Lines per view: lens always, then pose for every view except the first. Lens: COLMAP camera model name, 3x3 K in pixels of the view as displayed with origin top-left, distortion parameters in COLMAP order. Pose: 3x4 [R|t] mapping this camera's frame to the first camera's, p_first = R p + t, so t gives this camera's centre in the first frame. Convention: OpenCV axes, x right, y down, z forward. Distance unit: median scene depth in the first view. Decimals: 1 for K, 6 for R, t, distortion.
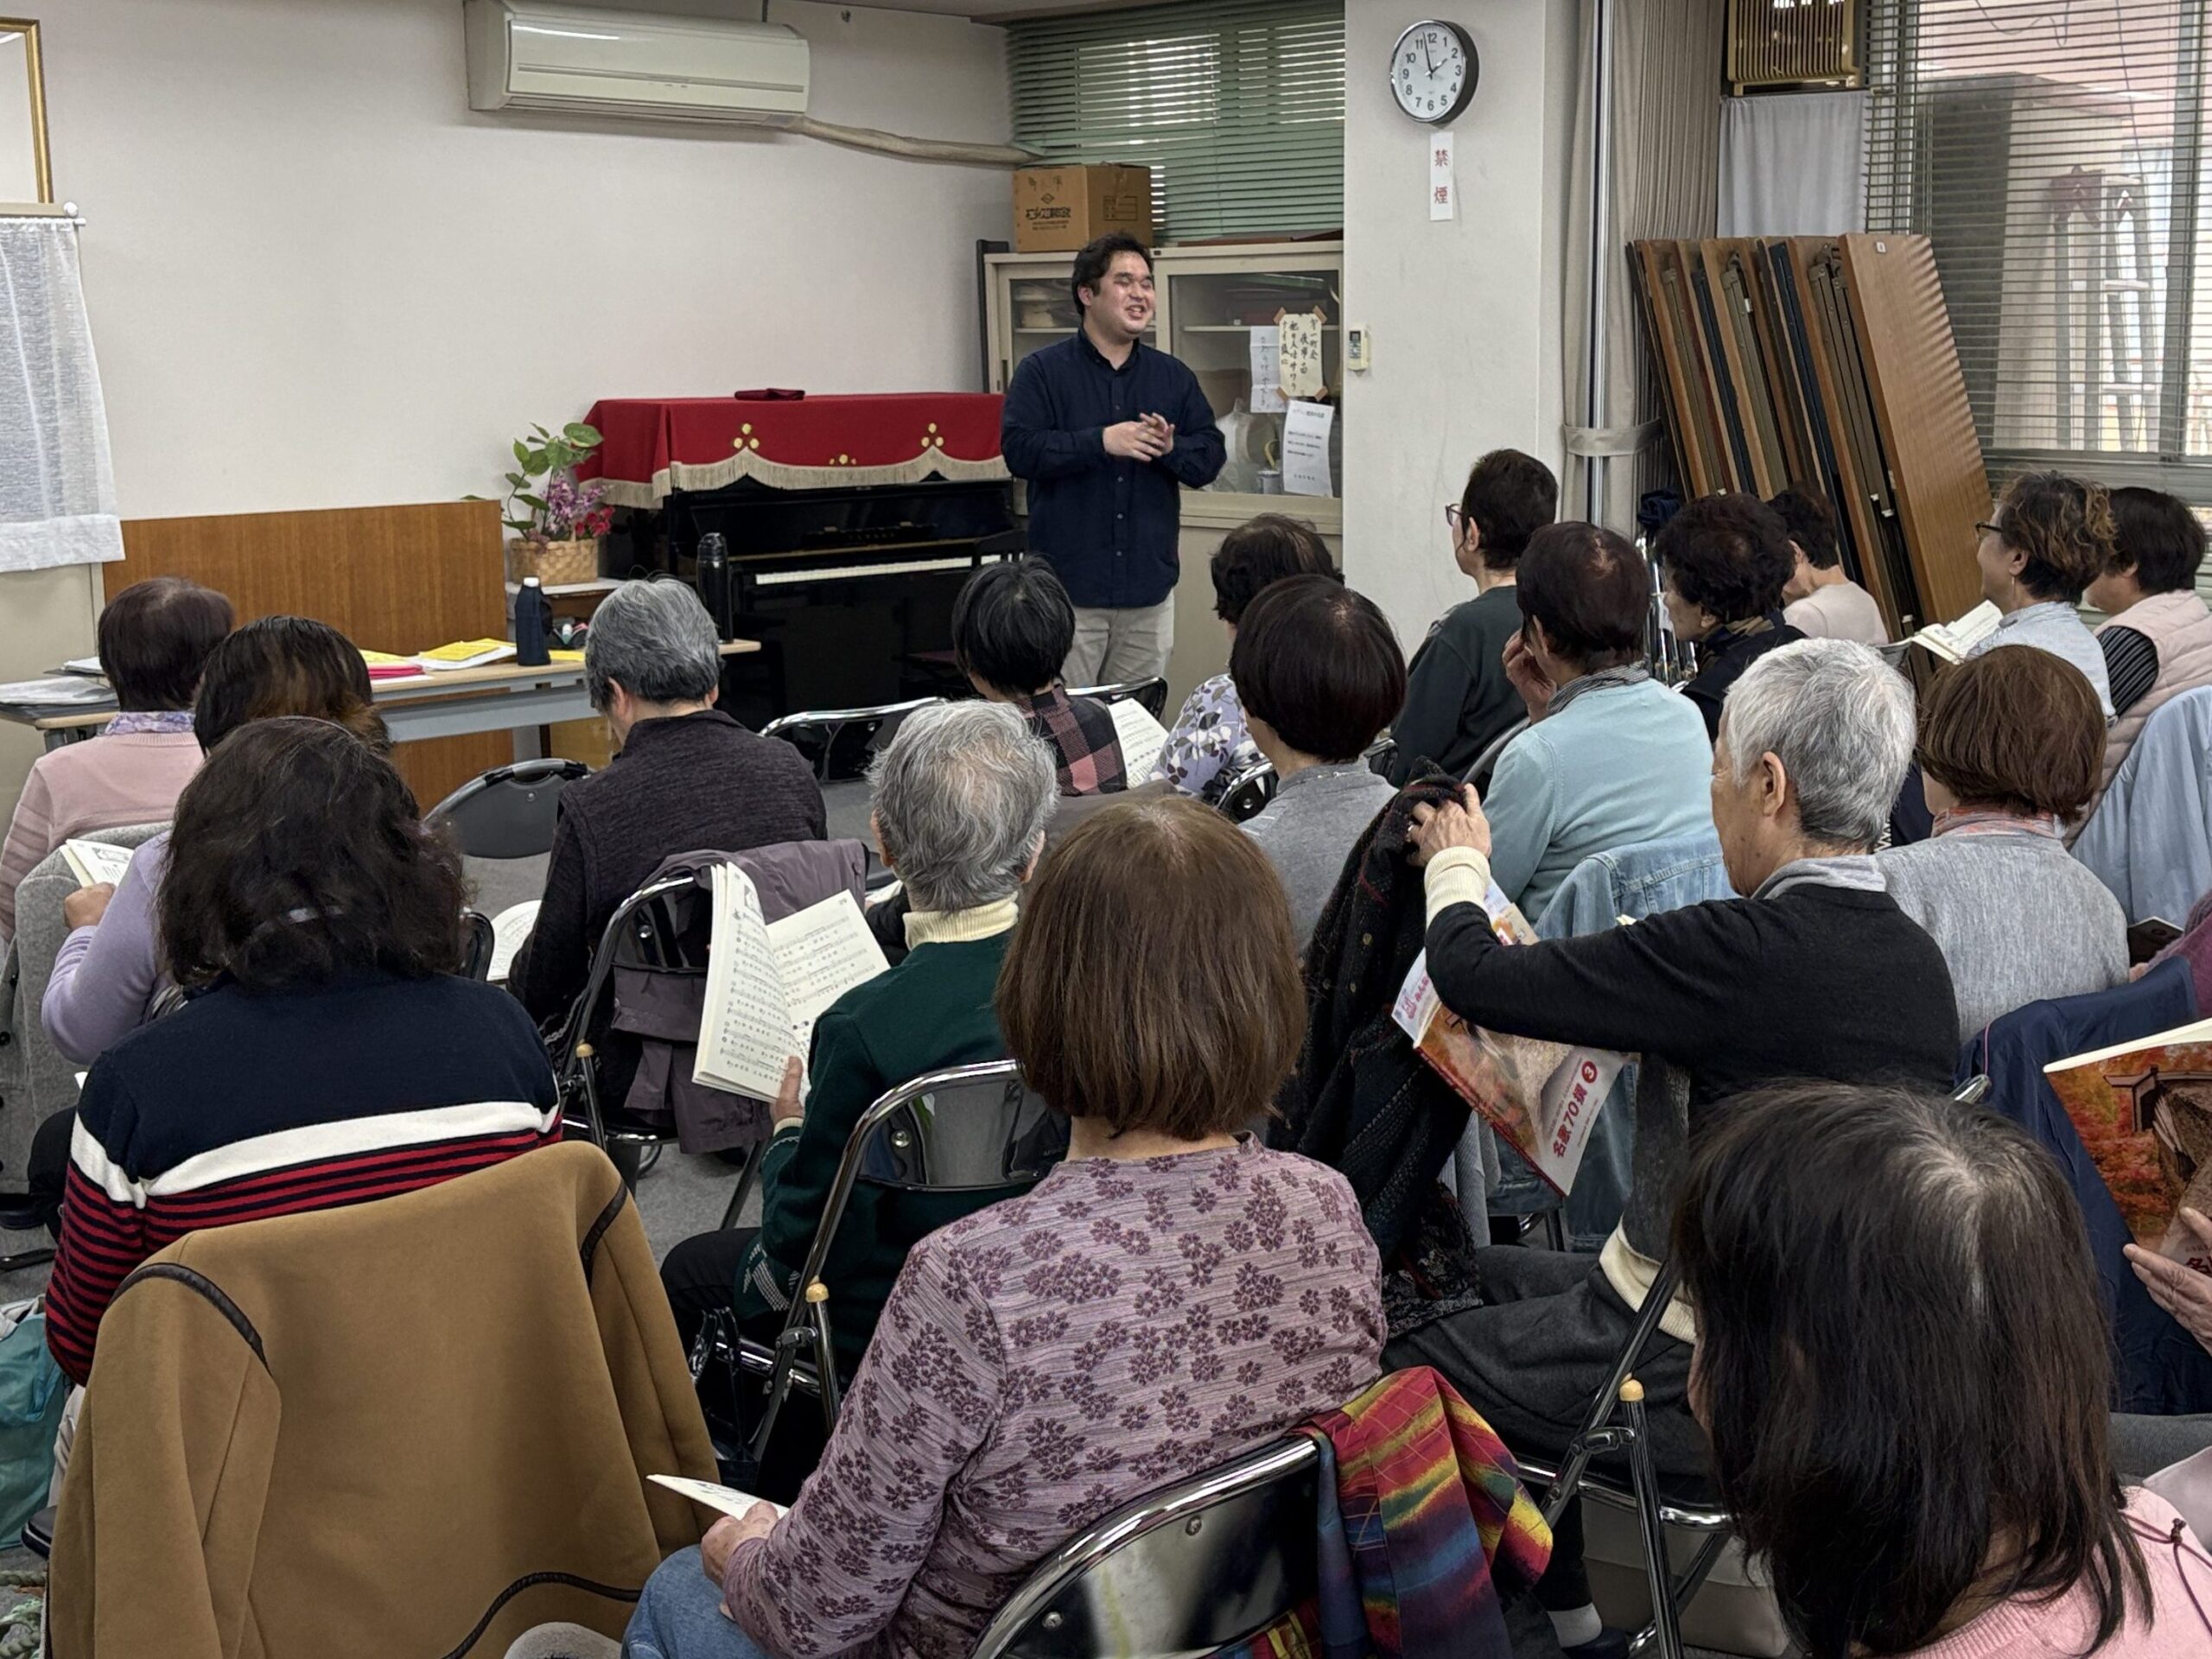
lens RADIAL K [[2605.1, 0, 1284.1], [0, 2605.1, 820.1], [0, 0, 1]] dist [0.113346, -0.359414]
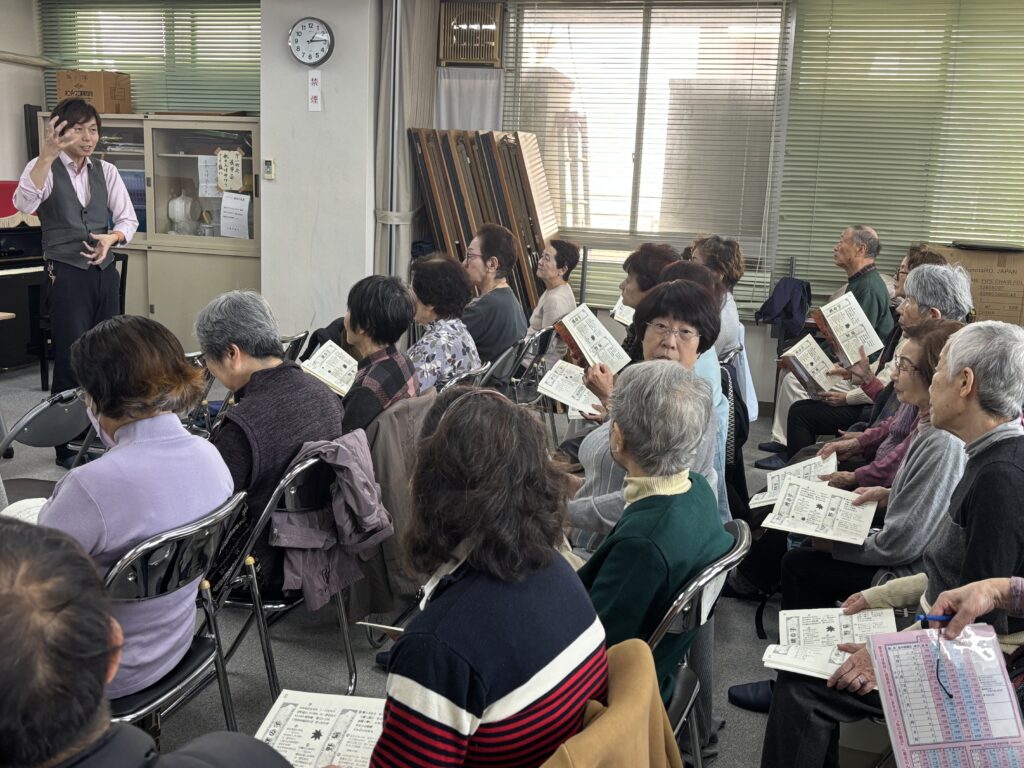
lens RADIAL K [[1088.9, 0, 512.0], [0, 1088.9, 384.0], [0, 0, 1]] dist [0.113277, -0.297129]
pose [[0.903573, -0.036795, 0.426852, -0.173676], [0.032527, 0.999321, 0.017289, -0.015430], [-0.427198, -0.001737, 0.904156, 0.111629]]
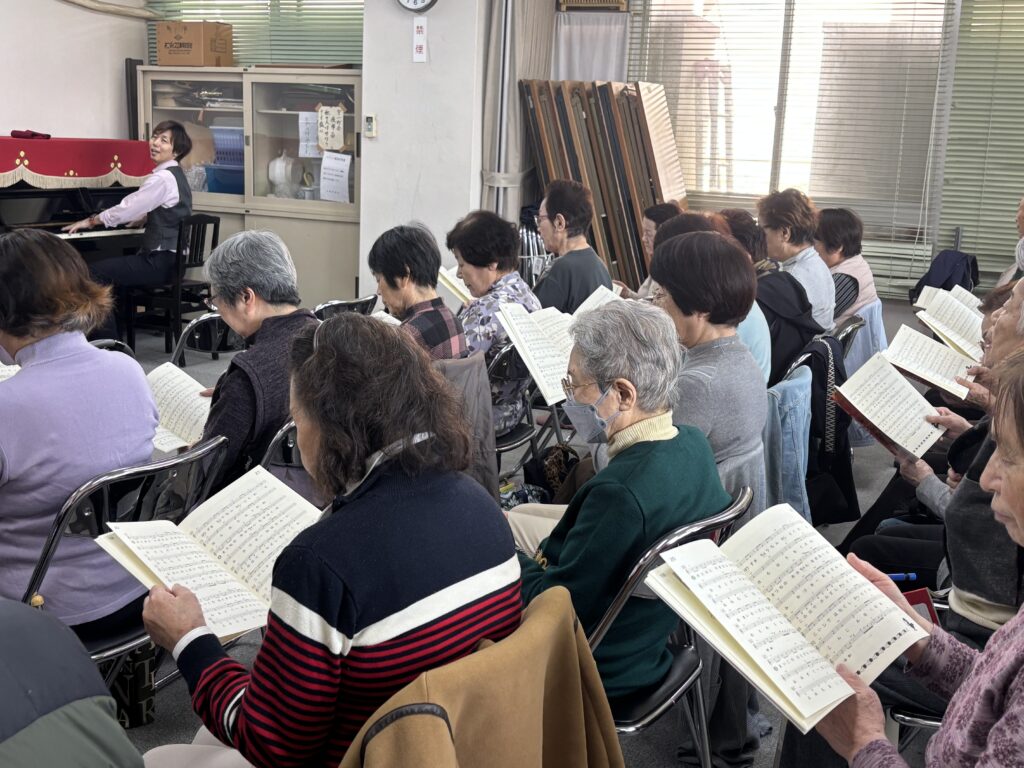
lens RADIAL K [[1252.8, 0, 512.0], [0, 1252.8, 384.0], [0, 0, 1]] dist [0.126806, -0.421846]
pose [[0.956516, -0.010320, 0.291496, -0.140821], [0.005911, 0.999855, 0.016001, -0.003673], [-0.291619, -0.013582, 0.956438, 0.072413]]
